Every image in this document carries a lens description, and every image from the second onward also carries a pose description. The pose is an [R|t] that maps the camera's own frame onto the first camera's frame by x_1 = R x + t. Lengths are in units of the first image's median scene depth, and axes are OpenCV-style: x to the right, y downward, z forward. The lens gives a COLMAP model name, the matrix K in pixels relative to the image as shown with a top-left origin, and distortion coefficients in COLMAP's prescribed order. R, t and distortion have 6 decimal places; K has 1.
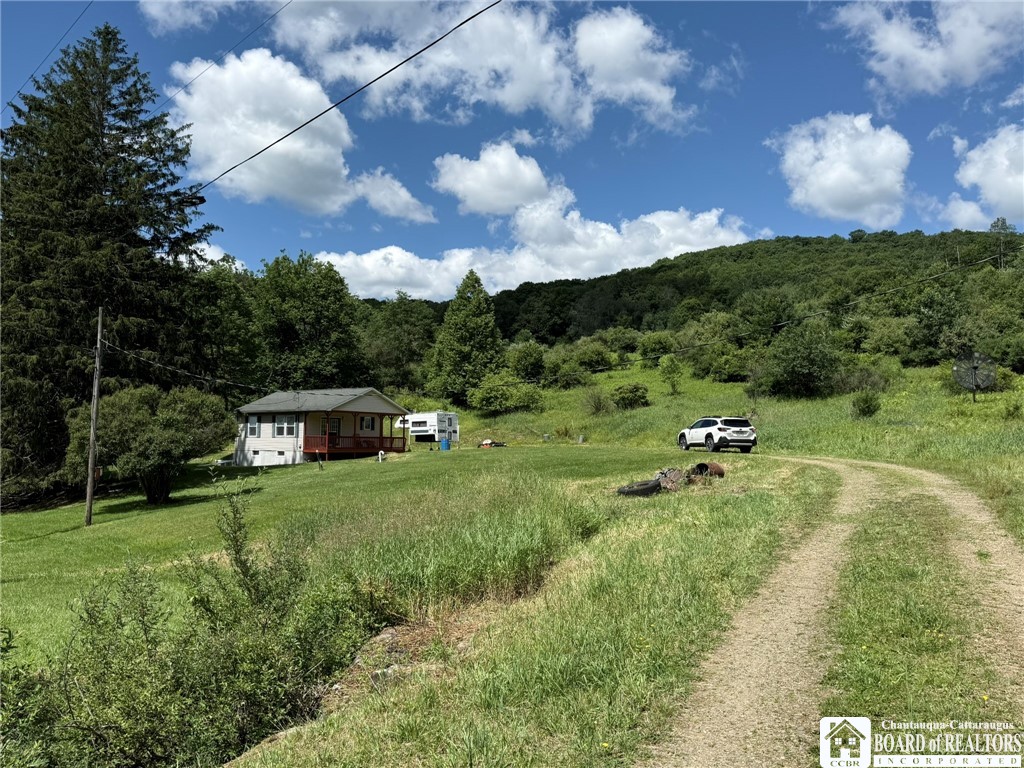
lens RADIAL K [[777.2, 0, 512.0], [0, 777.2, 384.0], [0, 0, 1]] dist [0.001503, 0.000147]
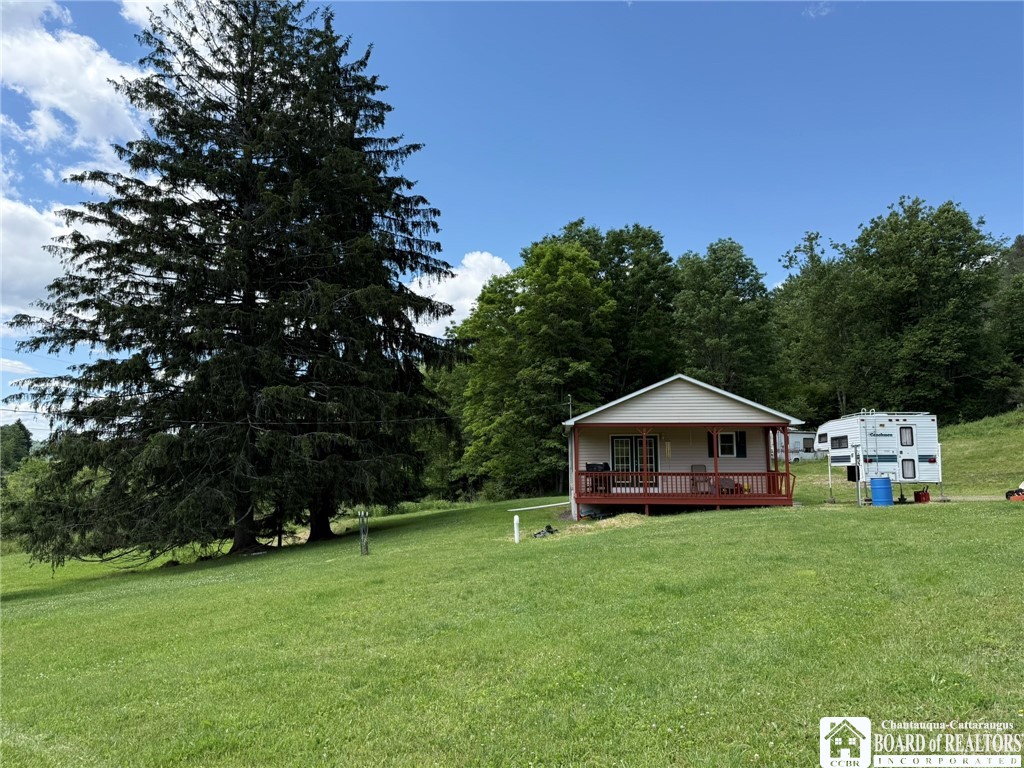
lens RADIAL K [[709.1, 0, 495.5], [0, 709.1, 386.3], [0, 0, 1]] dist [0.003825, -0.005395]
pose [[0.515958, -0.089421, -0.851934, 0.134485], [0.070960, 0.995580, -0.061523, 0.030515], [0.853669, -0.028710, 0.520023, 0.620053]]
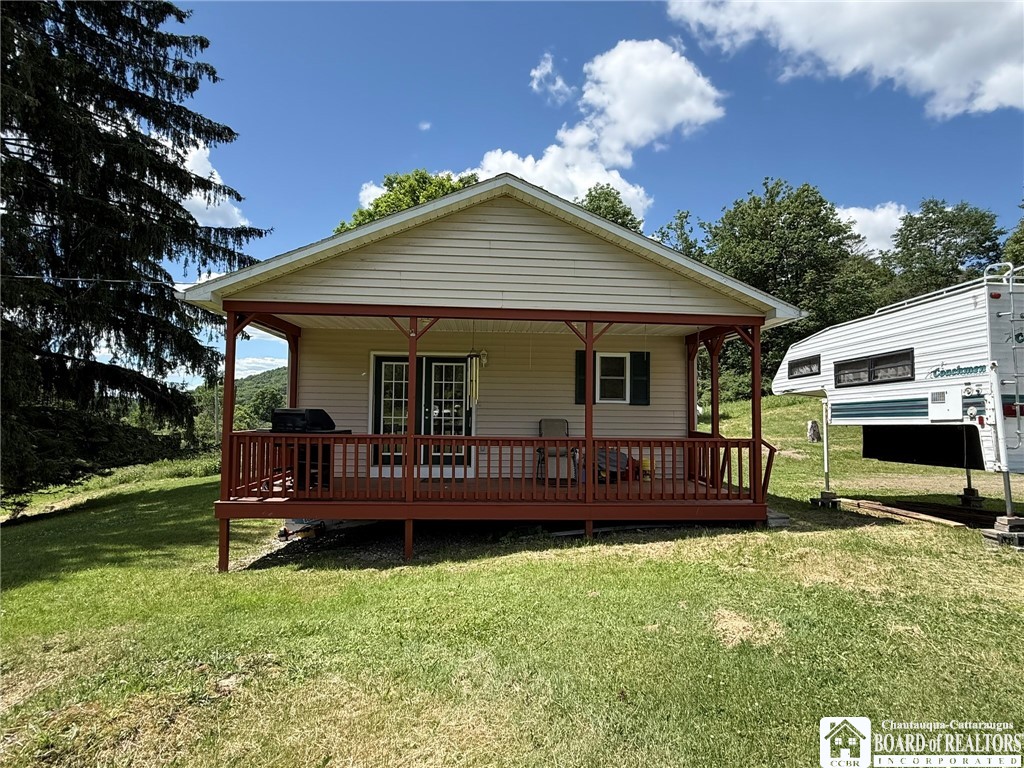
lens RADIAL K [[513.2, 0, 512.0], [0, 513.2, 384.0], [0, 0, 1]] dist [0.000553, -0.000706]
pose [[0.635036, -0.041734, -0.771354, -0.078721], [0.050619, 0.998642, -0.012357, 0.052664], [0.770822, -0.031198, 0.636286, 0.858556]]
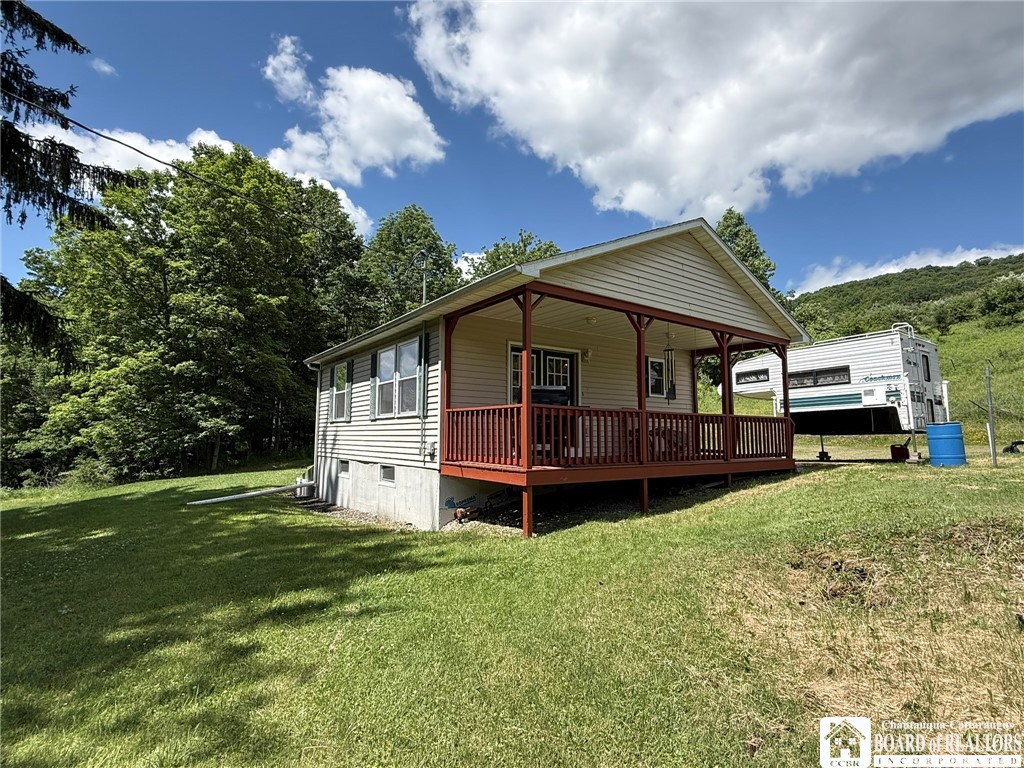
lens RADIAL K [[518.0, 0, 512.0], [0, 518.0, 384.0], [0, 0, 1]] dist [0.004679, 0.000744]
pose [[0.950612, -0.036060, -0.308279, -0.174634], [0.027697, 0.999121, -0.031462, 0.057963], [0.309142, 0.021370, 0.950776, 0.764893]]
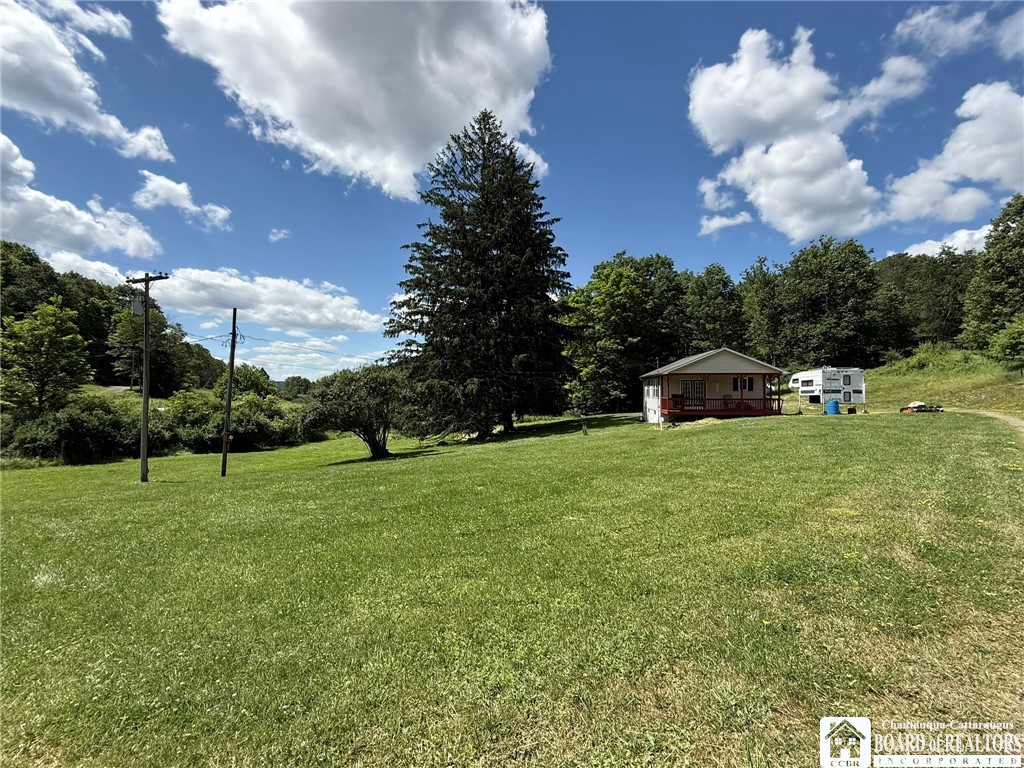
lens RADIAL K [[440.8, 0, 512.0], [0, 440.8, 384.0], [0, 0, 1]] dist [-0.002329, 0.000202]
pose [[0.473428, -0.018307, -0.880642, 0.162420], [0.067597, 0.997591, 0.015601, 0.022392], [0.878235, -0.066915, 0.473525, 0.476010]]
